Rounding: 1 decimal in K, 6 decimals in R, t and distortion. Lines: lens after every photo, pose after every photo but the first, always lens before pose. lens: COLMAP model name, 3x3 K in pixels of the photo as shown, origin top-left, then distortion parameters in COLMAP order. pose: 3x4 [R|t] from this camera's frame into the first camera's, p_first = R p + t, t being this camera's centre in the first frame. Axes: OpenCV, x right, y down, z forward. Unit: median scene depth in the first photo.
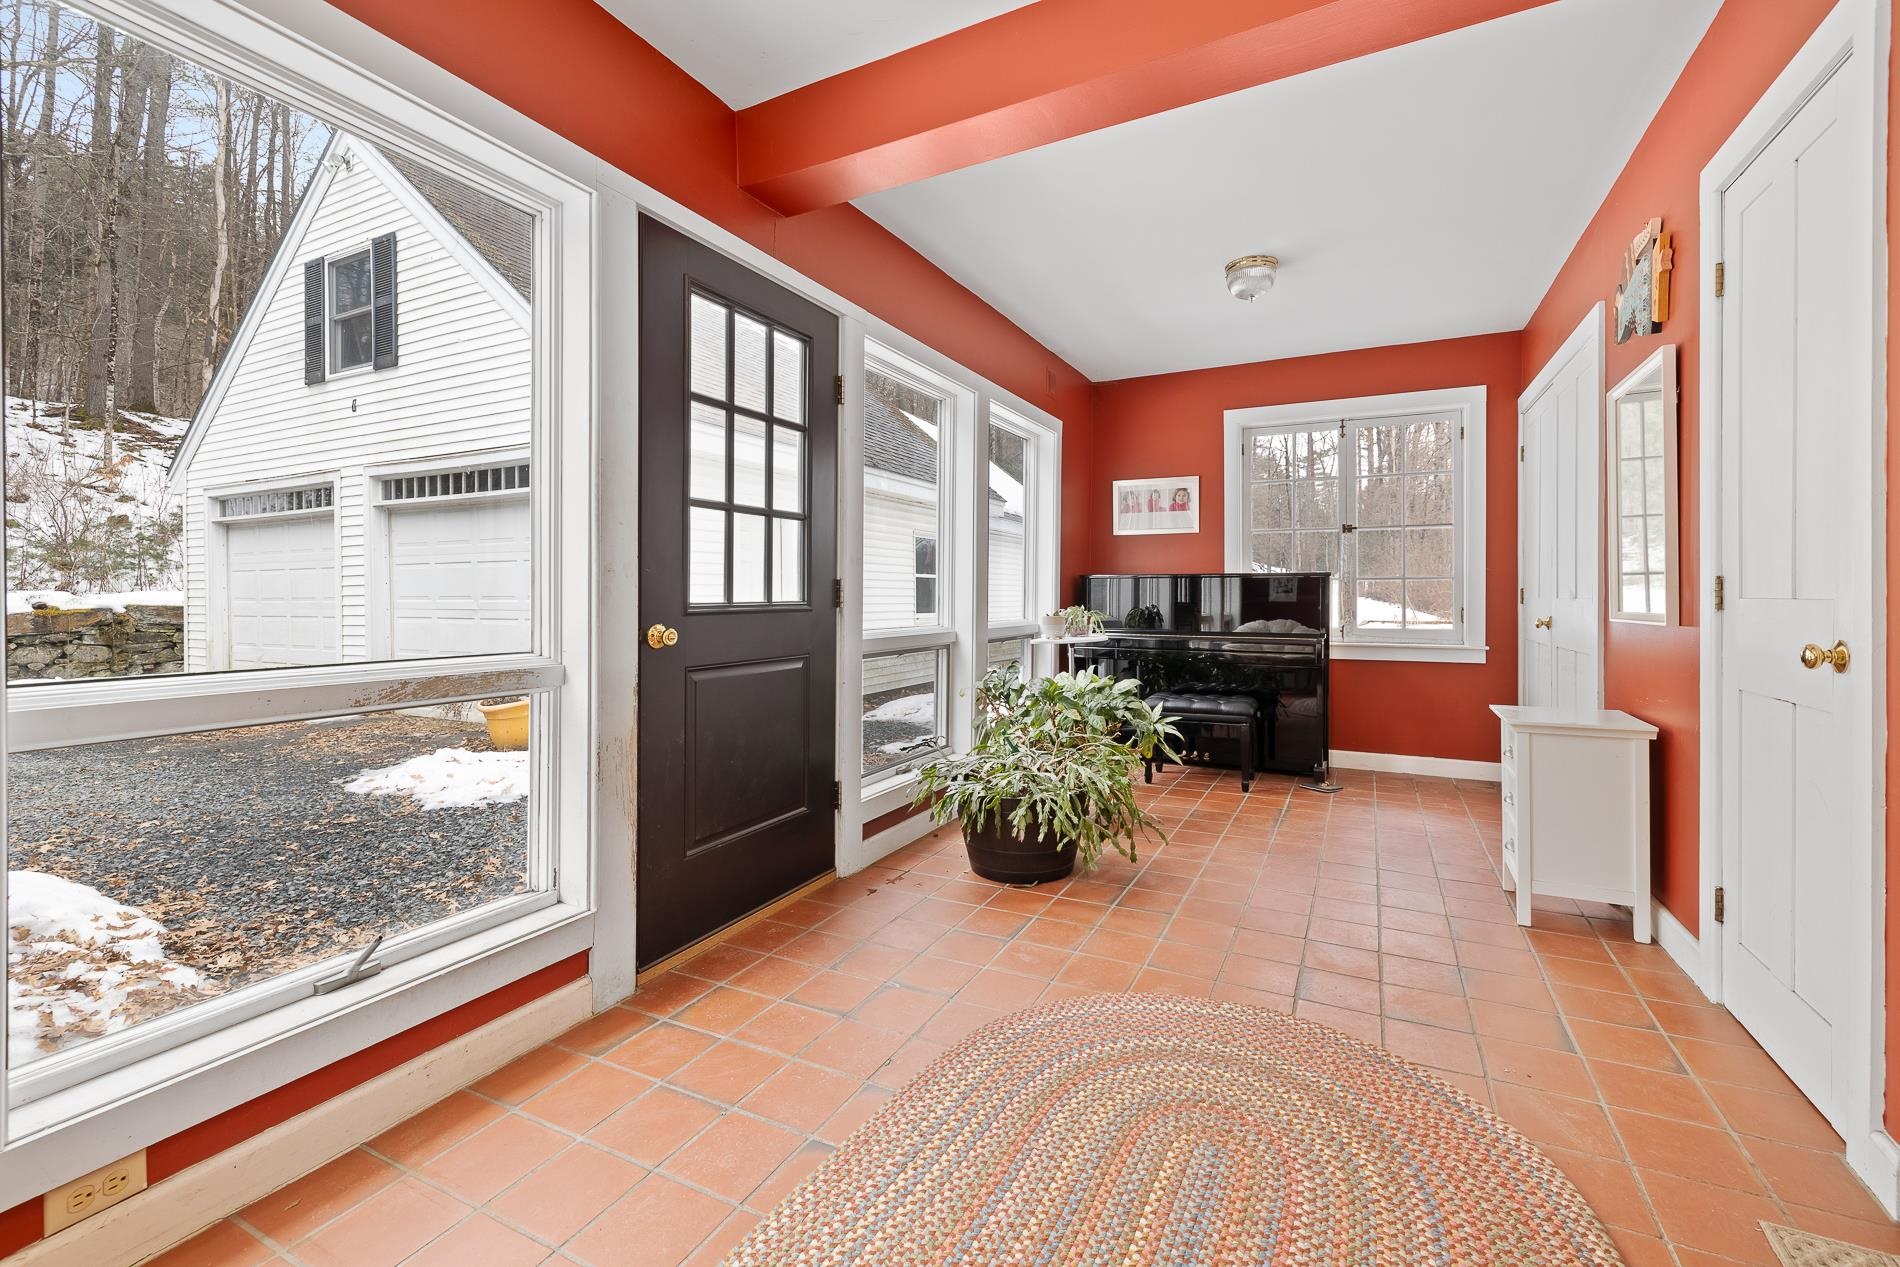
lens RADIAL K [[815.1, 0, 949.4], [0, 815.1, 581.3], [0, 0, 1]] dist [-0.000552, -0.000035]
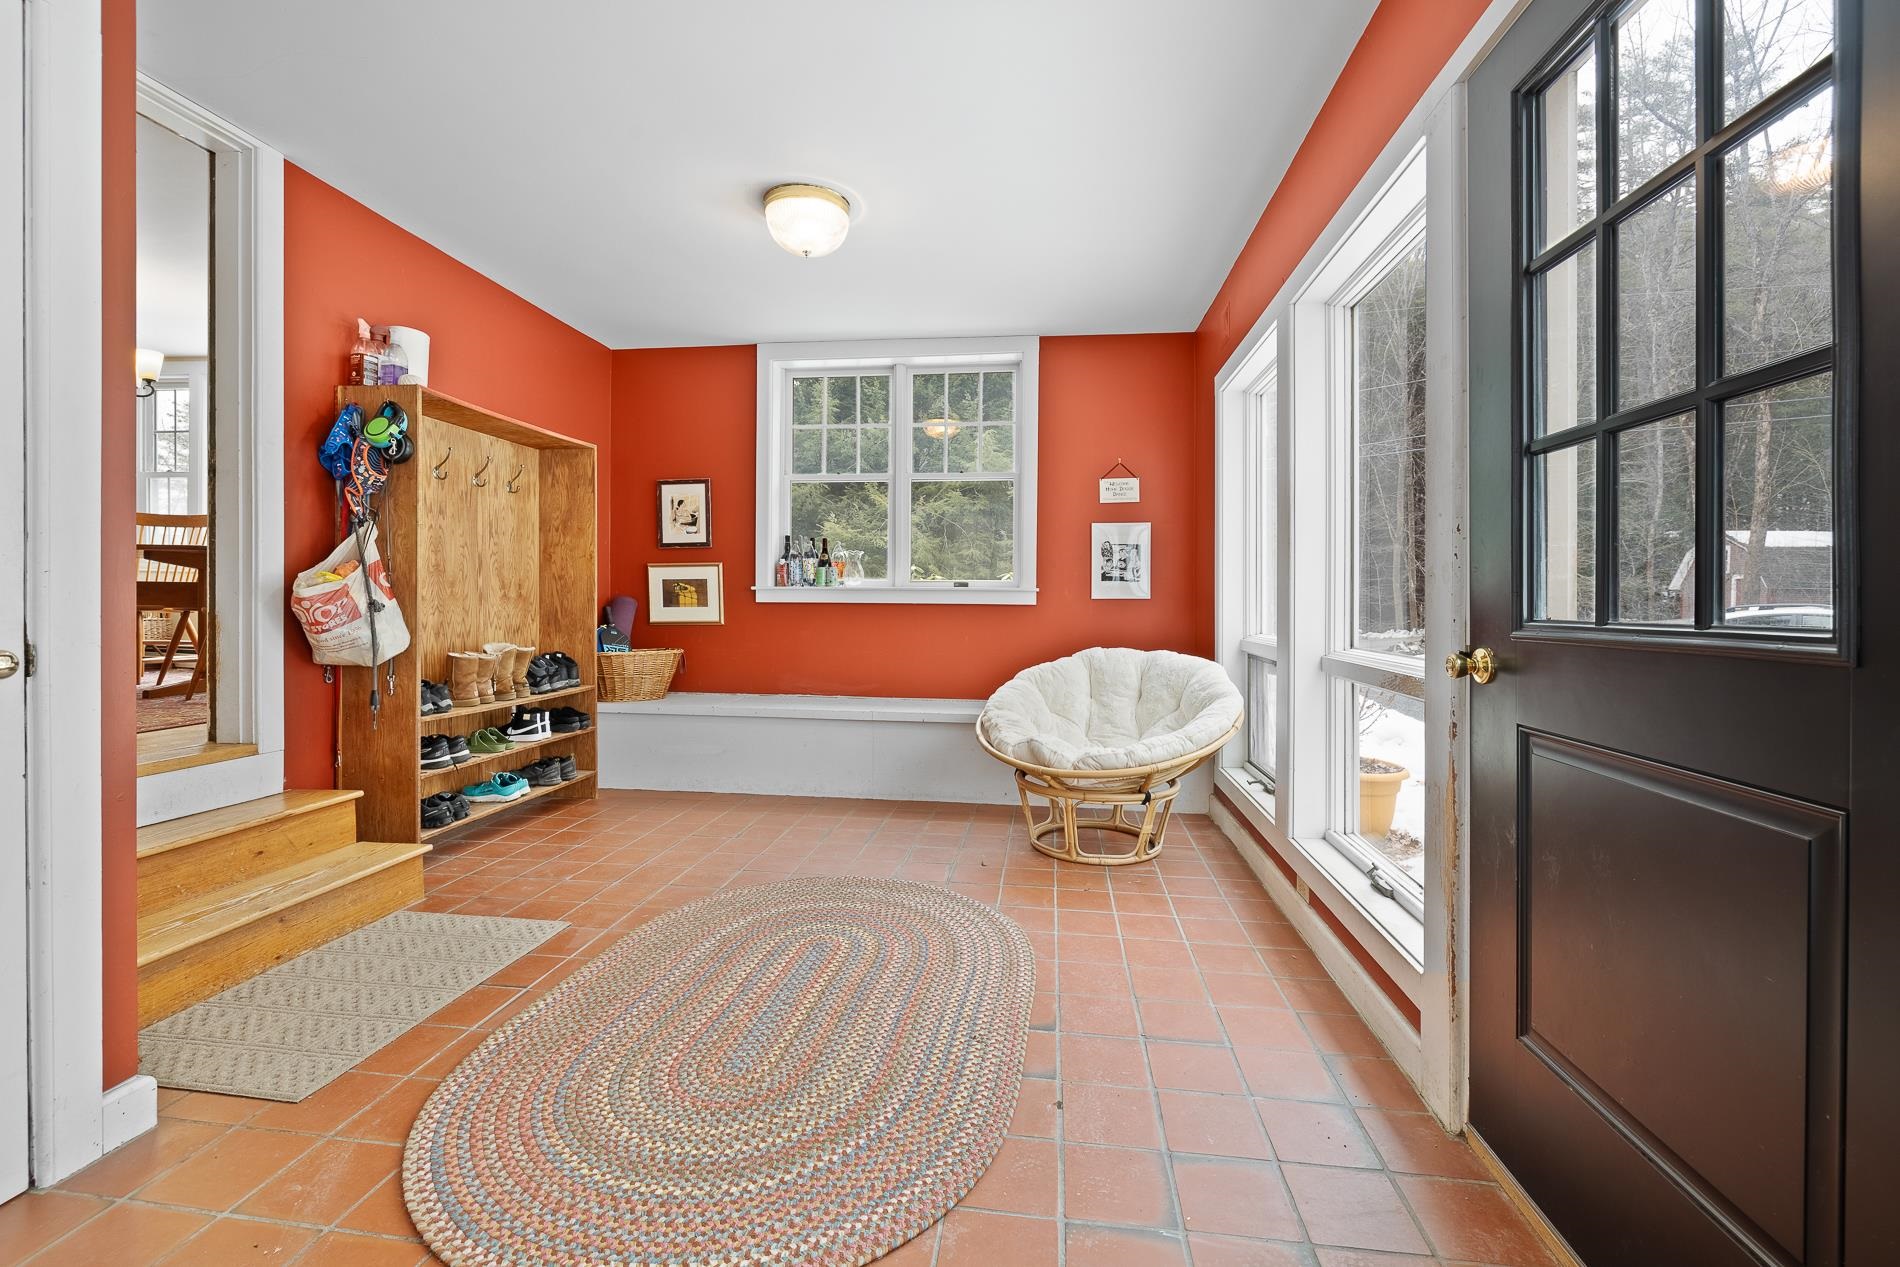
lens RADIAL K [[806.5, 0, 949.7], [0, 806.5, 605.1], [0, 0, 1]] dist [0.000142, 0.000056]
pose [[-0.941062, -0.007654, -0.338147, 0.250636], [-0.007663, 0.999970, -0.001306, 0.015399], [0.338147, 0.001362, -0.941092, 1.276392]]
